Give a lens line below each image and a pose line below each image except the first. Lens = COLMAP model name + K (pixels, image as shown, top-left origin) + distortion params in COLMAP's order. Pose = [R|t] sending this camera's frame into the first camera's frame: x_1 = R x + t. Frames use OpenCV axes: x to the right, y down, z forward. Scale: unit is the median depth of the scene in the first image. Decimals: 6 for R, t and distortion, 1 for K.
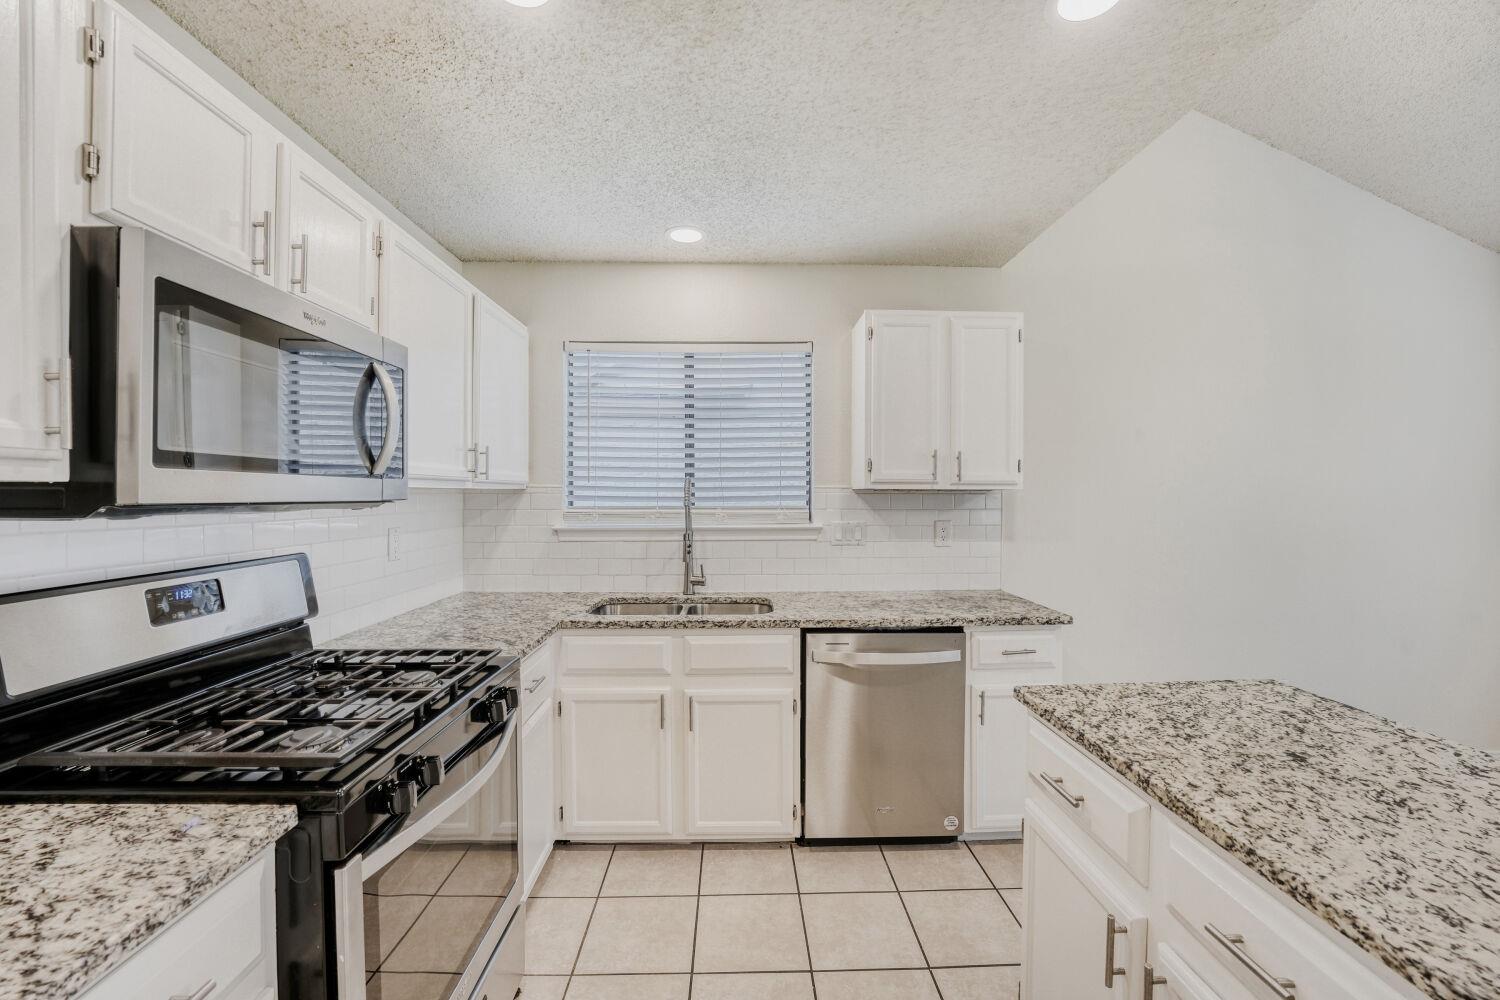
lens RADIAL K [[616.3, 0, 748.0], [0, 616.3, 496.5], [0, 0, 1]] dist [-0.024265, 0.002996]
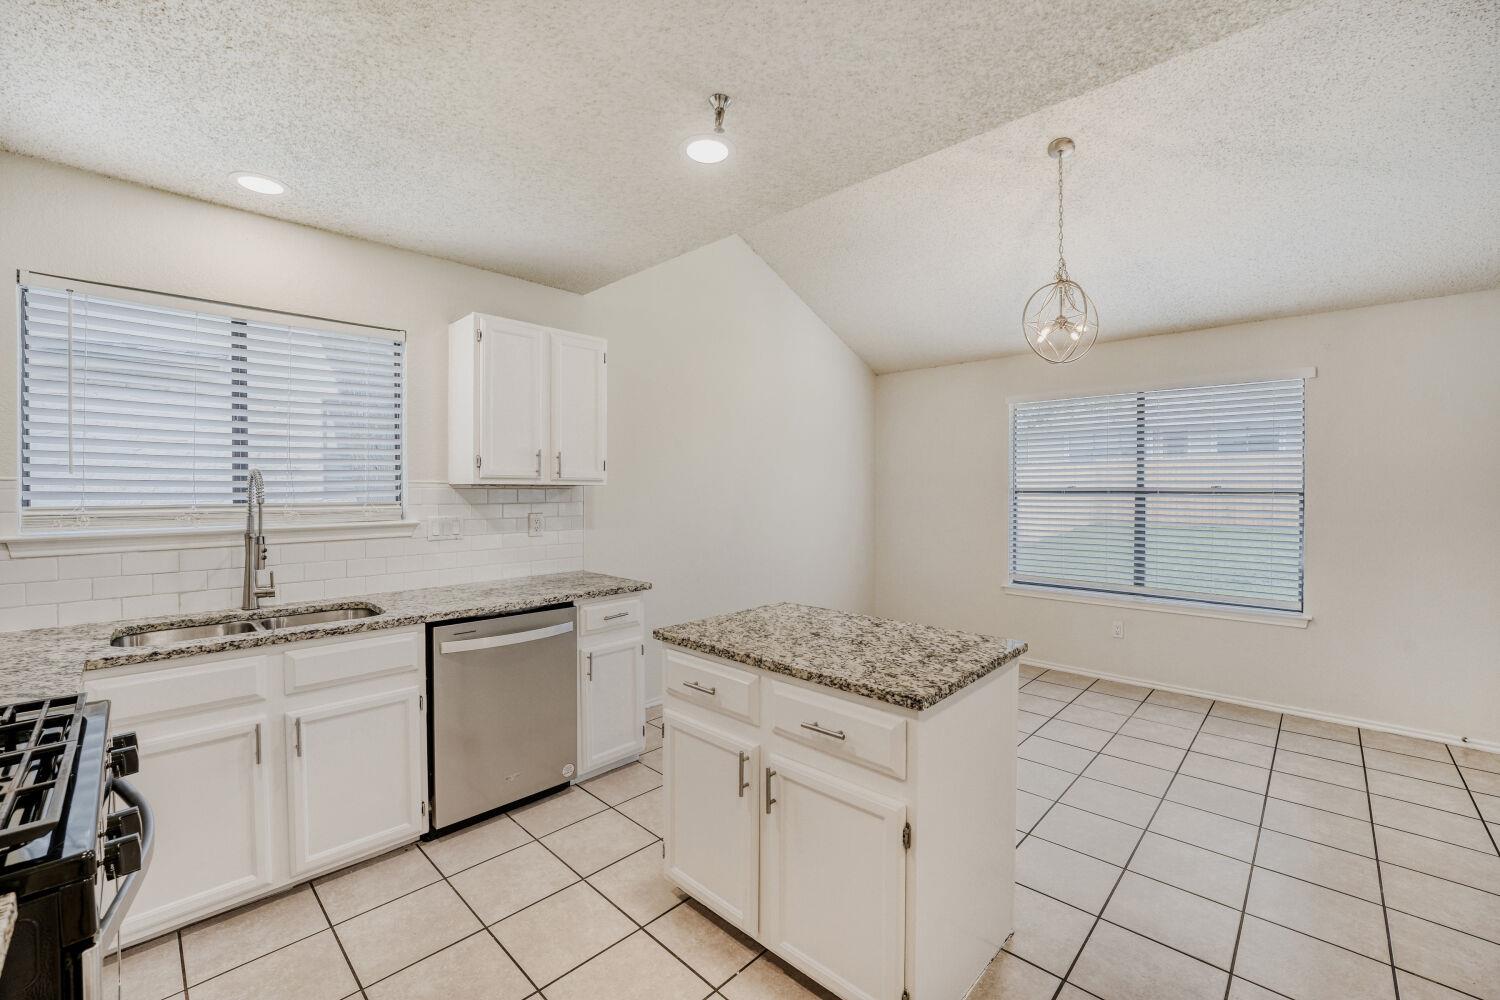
lens RADIAL K [[616.3, 0, 753.5], [0, 616.3, 493.3], [0, 0, 1]] dist [-0.024265, 0.002996]
pose [[0.710531, -0.006634, 0.703635, -0.236132], [0.004676, 0.999978, 0.004707, 0.000714], [-0.703650, -0.000054, 0.710546, -0.081047]]
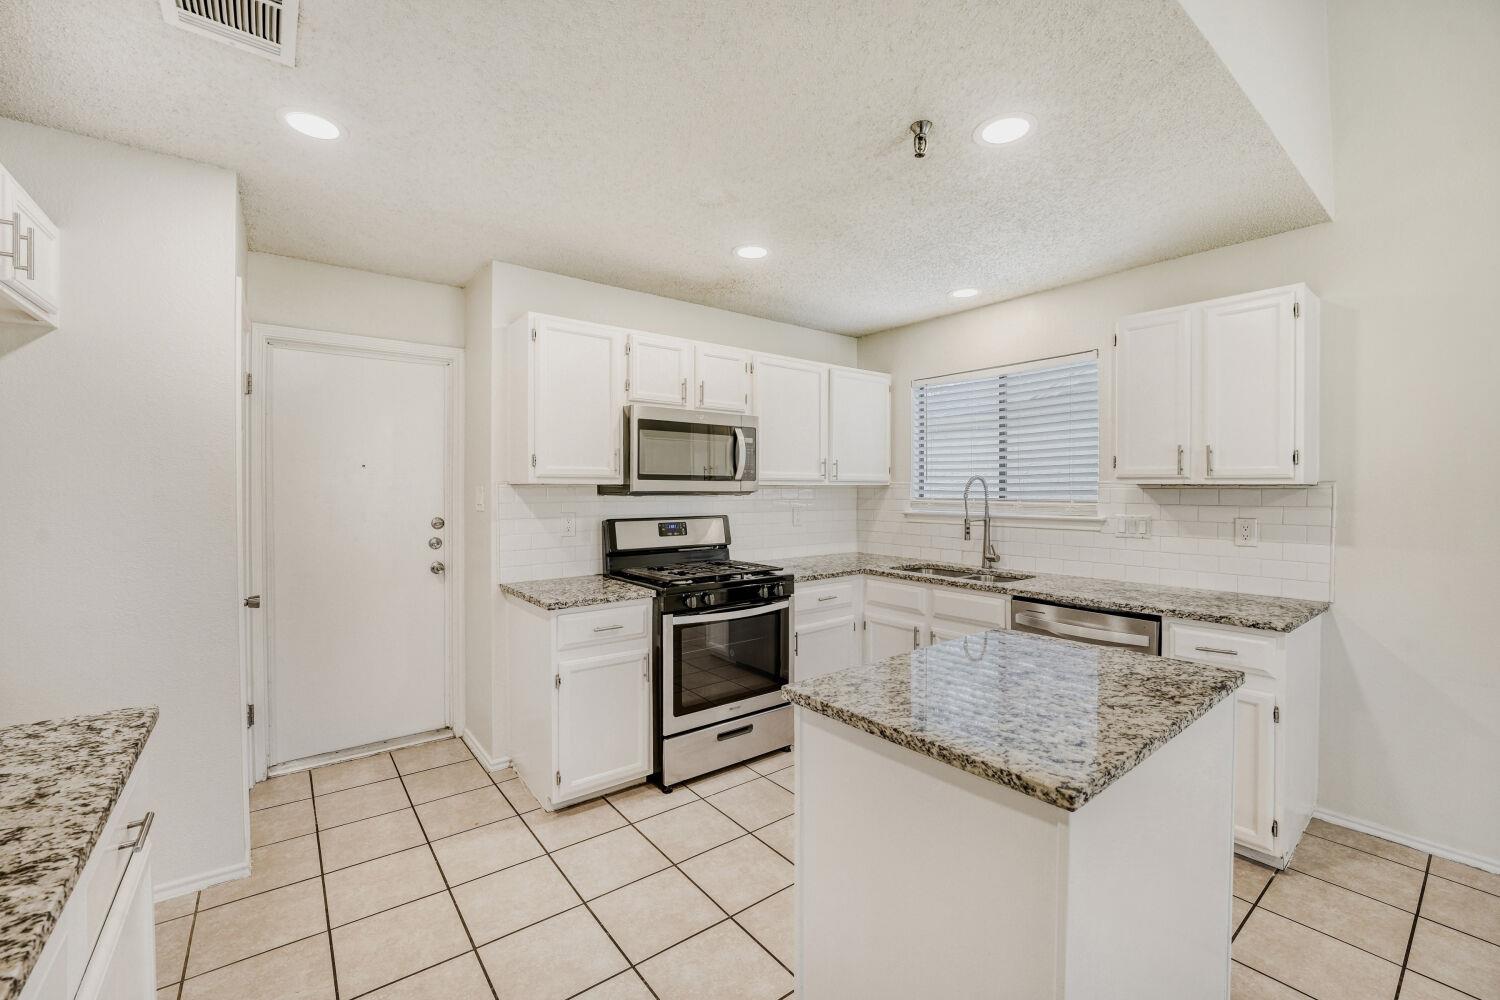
lens RADIAL K [[616.3, 0, 751.0], [0, 616.3, 491.6], [0, 0, 1]] dist [-0.024265, 0.002996]
pose [[0.597037, 0.004874, -0.802199, 0.780846], [-0.004849, 0.999985, 0.002467, 0.001200], [0.802199, 0.002417, 0.597052, -0.177437]]
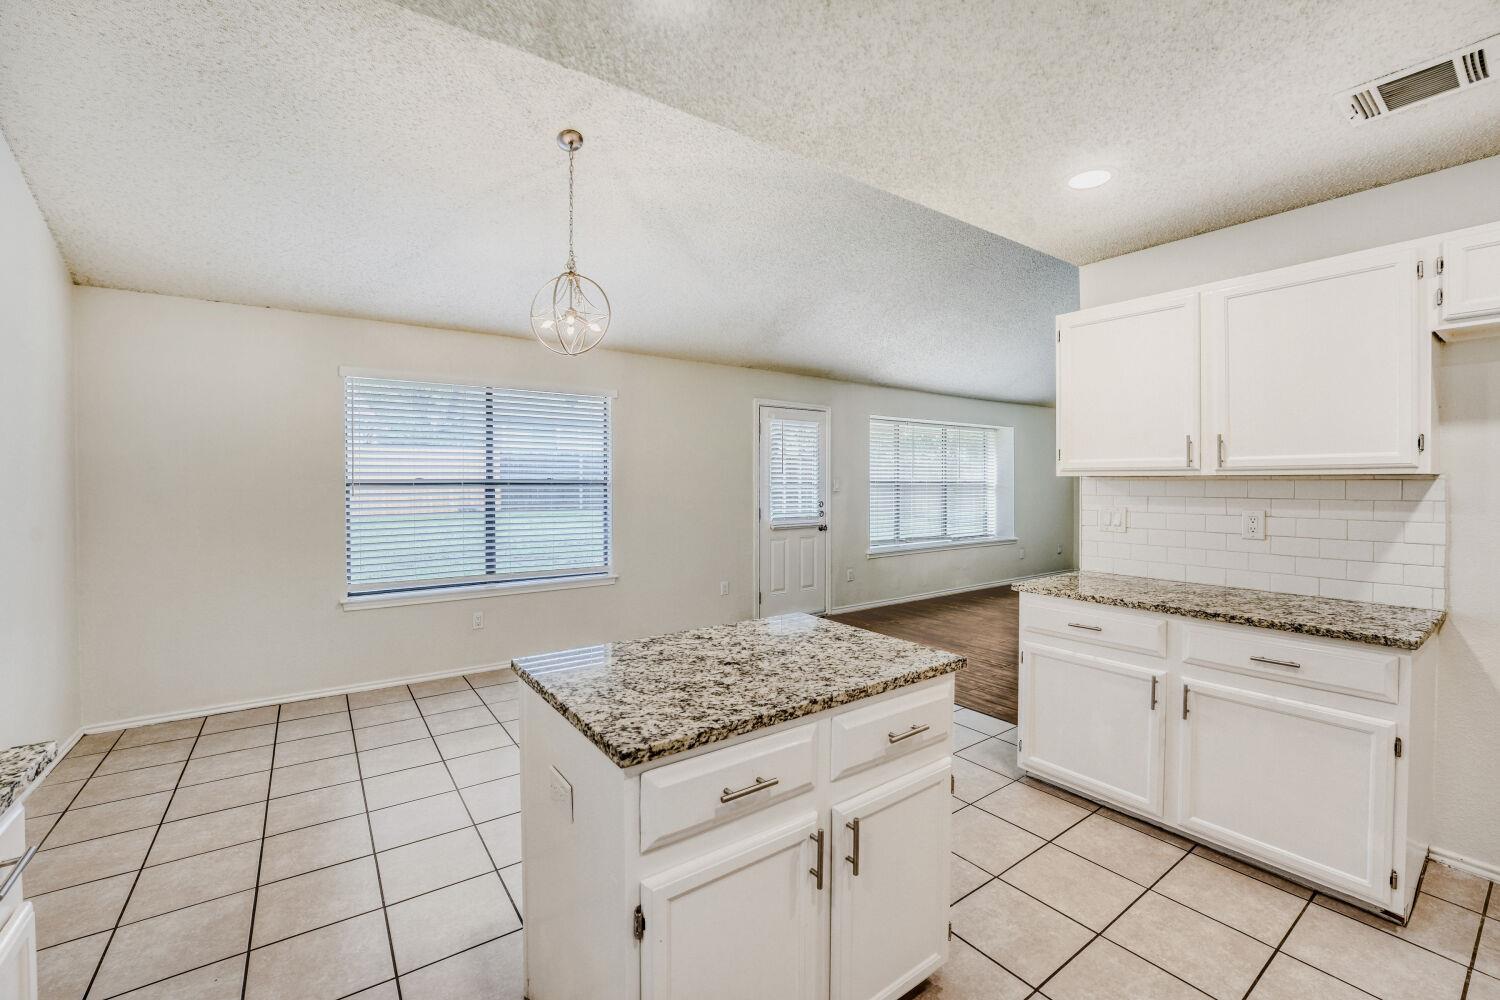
lens RADIAL K [[616.3, 0, 742.0], [0, 616.3, 485.7], [0, 0, 1]] dist [-0.024265, 0.002996]
pose [[-0.554895, -0.008724, 0.831875, -0.146498], [0.003633, 0.999910, 0.012909, -0.004041], [-0.831913, 0.010185, -0.554813, 0.826295]]
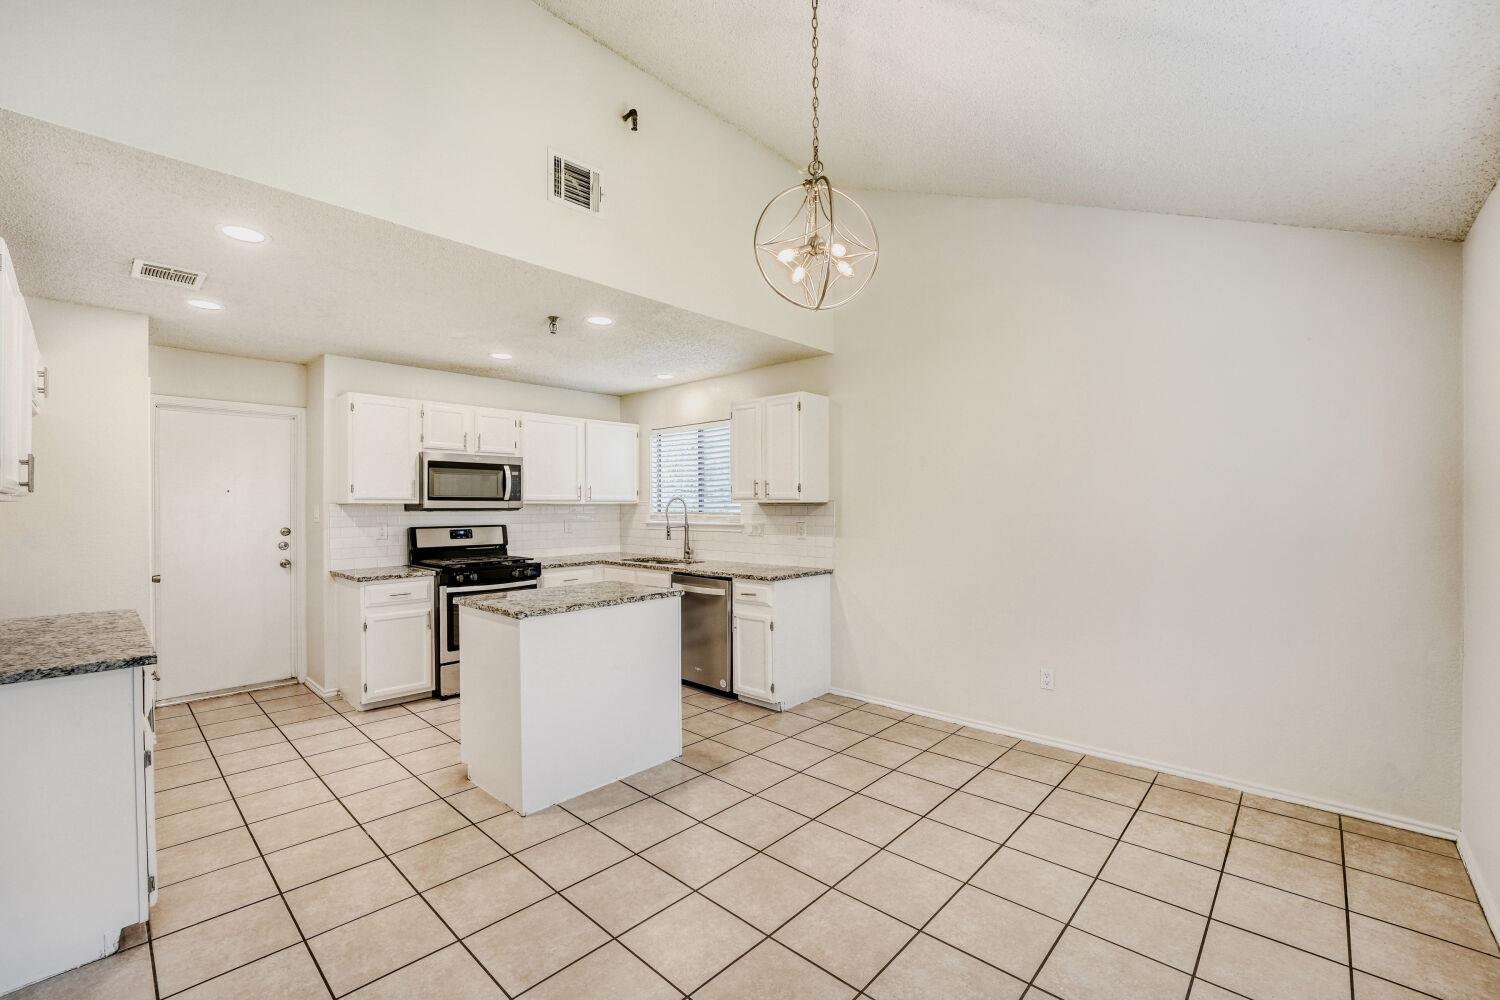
lens RADIAL K [[616.3, 0, 739.2], [0, 616.3, 505.1], [0, 0, 1]] dist [-0.024265, 0.002996]
pose [[0.716661, -0.003729, -0.697411, 1.678860], [-0.000546, 0.999982, -0.005908, 0.005937], [0.697421, 0.004615, 0.716647, -0.306438]]
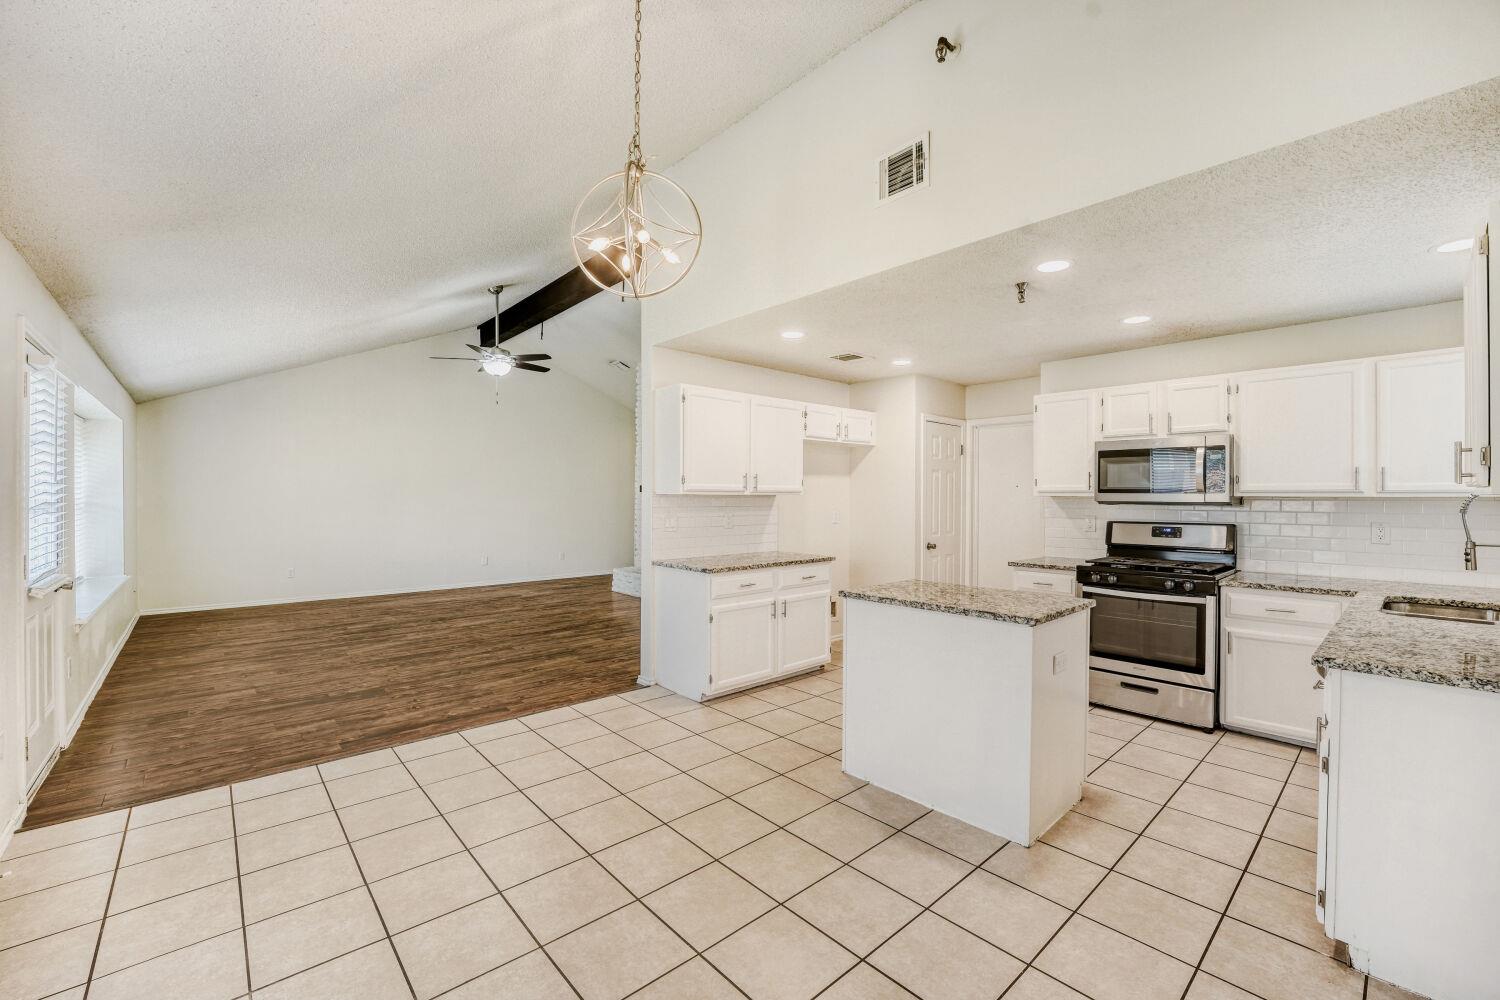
lens RADIAL K [[616.3, 0, 761.7], [0, 616.3, 493.6], [0, 0, 1]] dist [-0.024265, 0.002996]
pose [[-0.748205, -0.007169, -0.663429, 1.590191], [-0.008662, 0.999962, -0.001037, -0.006965], [0.663411, 0.004971, -0.748238, 1.110956]]
